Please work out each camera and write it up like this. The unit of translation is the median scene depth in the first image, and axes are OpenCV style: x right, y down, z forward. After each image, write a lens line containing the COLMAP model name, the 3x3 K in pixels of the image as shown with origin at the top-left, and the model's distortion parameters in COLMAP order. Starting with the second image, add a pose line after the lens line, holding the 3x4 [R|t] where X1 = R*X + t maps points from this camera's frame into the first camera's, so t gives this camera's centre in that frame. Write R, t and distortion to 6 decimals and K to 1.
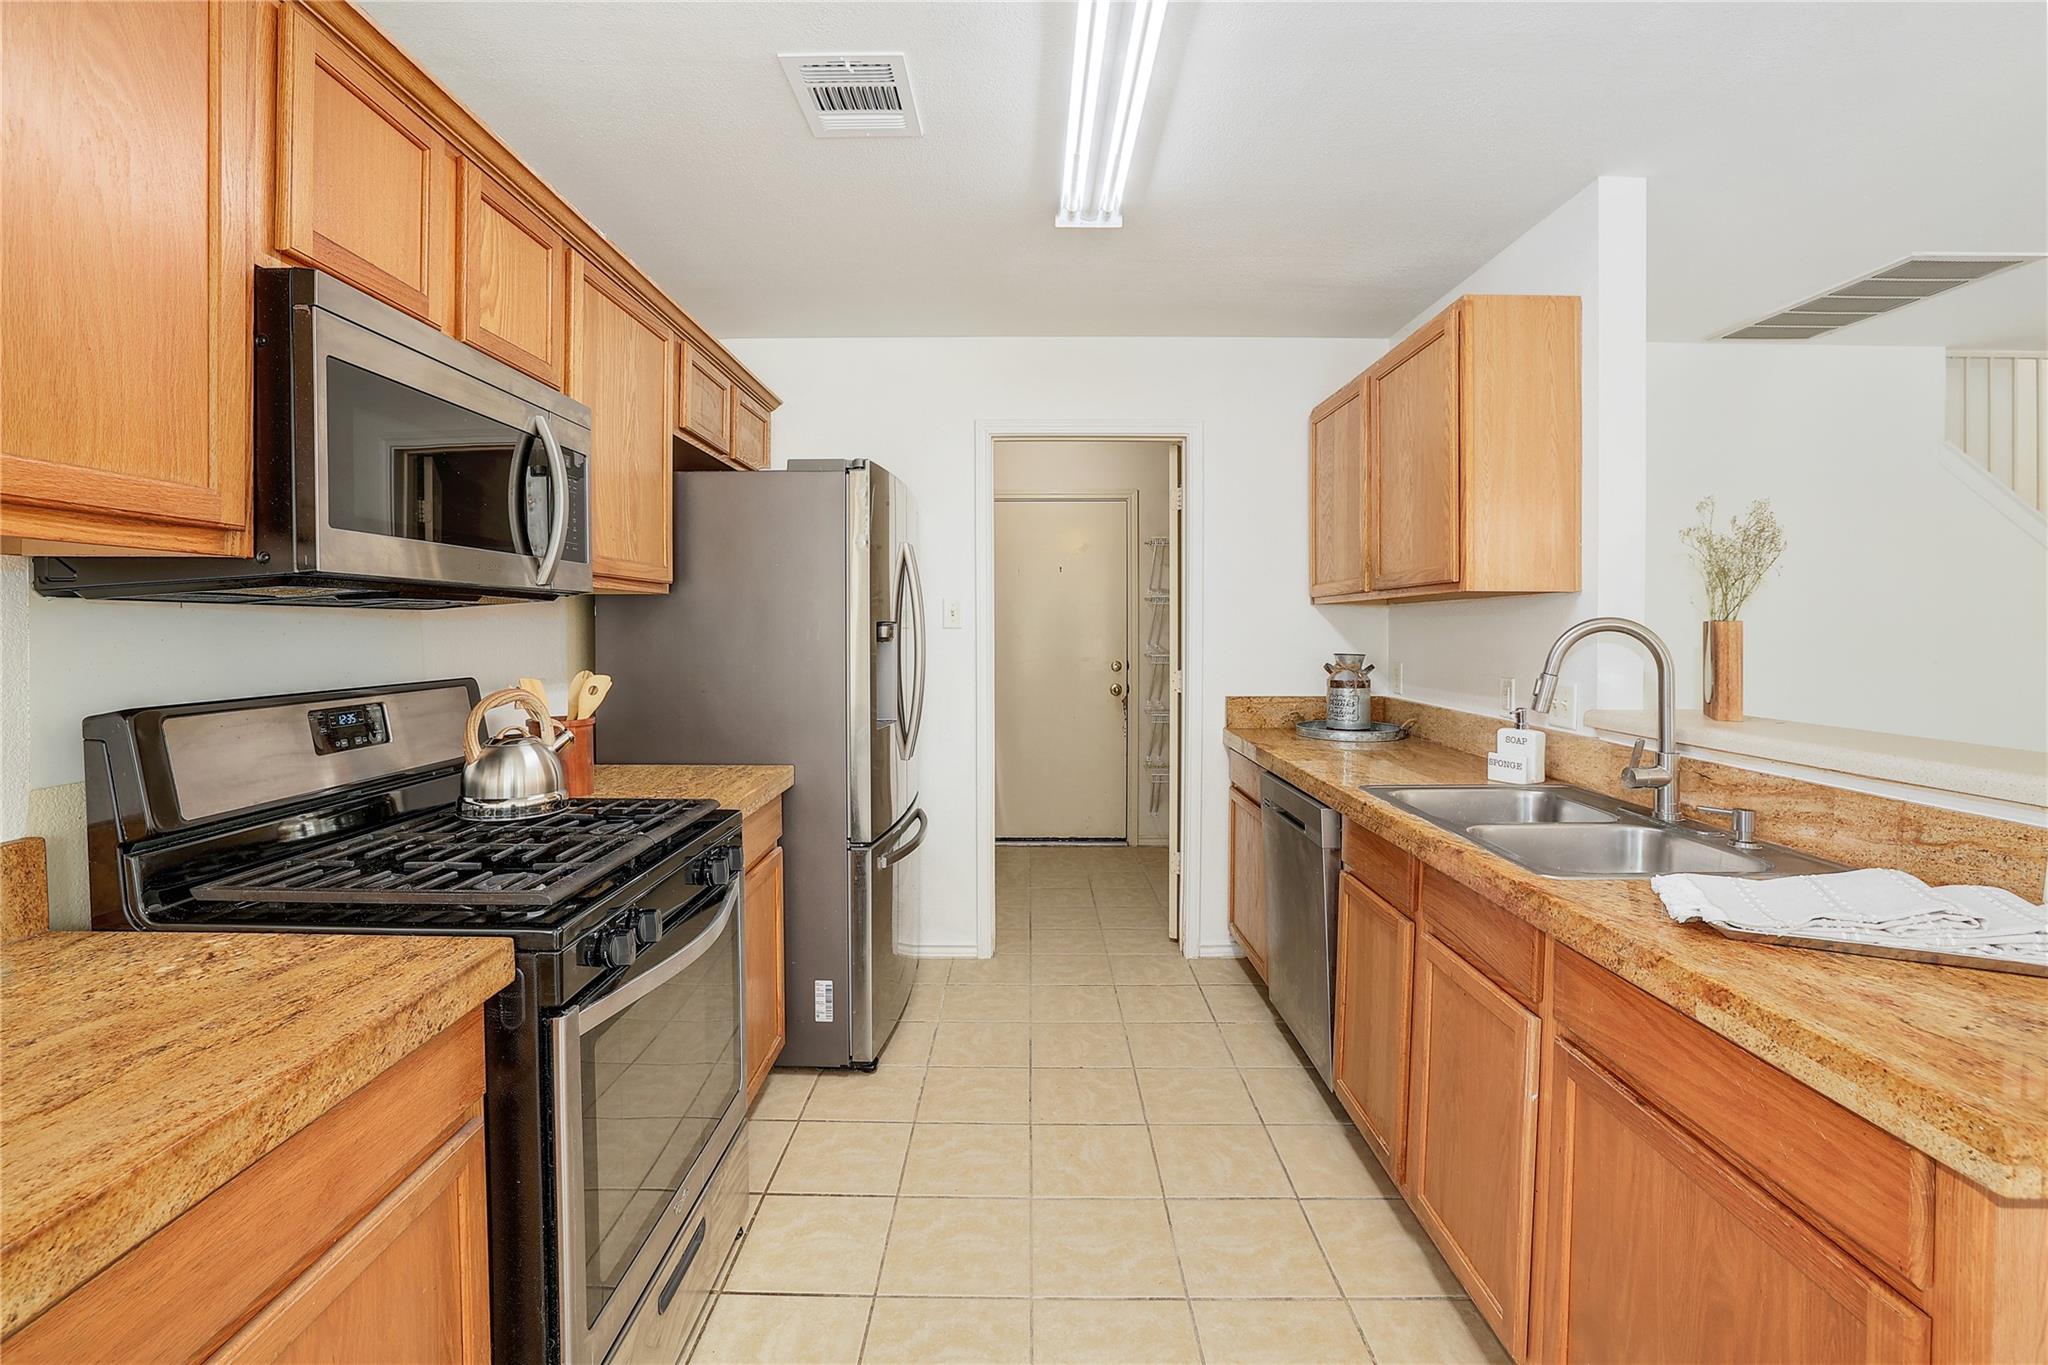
lens RADIAL K [[893.0, 0, 1024.4], [0, 893.0, 630.3], [0, 0, 1]] dist [-0.051211, 0.017327]
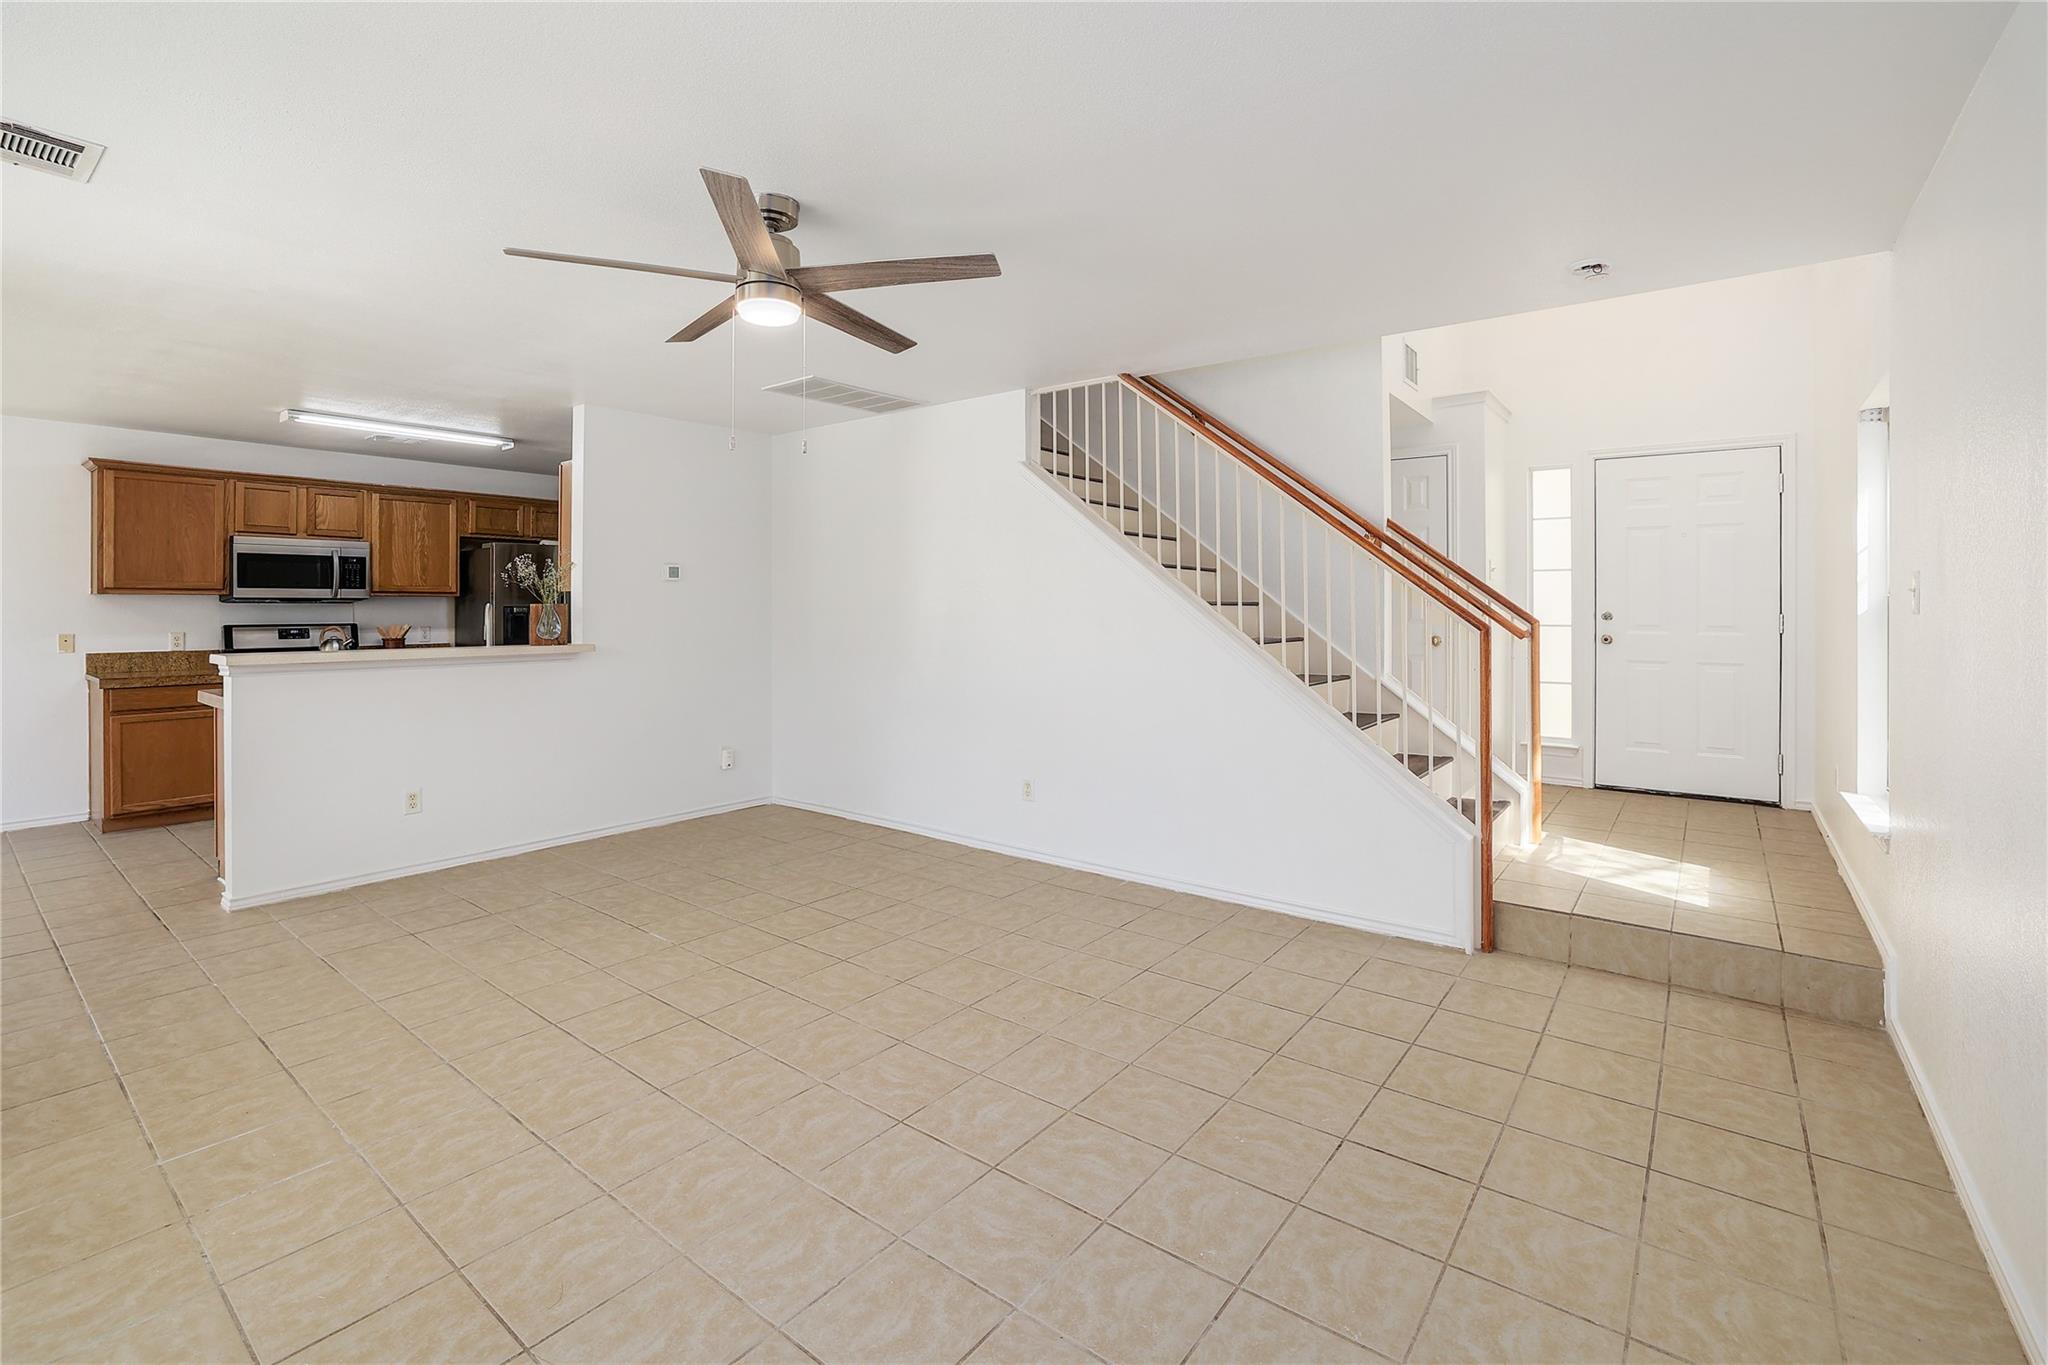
lens RADIAL K [[910.1, 0, 1017.2], [0, 910.1, 604.7], [0, 0, 1]] dist [-0.028317, 0.009006]
pose [[0.791876, -0.003522, -0.610672, 2.796390], [-0.002839, 0.999951, -0.009449, 0.004710], [0.610676, 0.009216, 0.791827, -0.141306]]
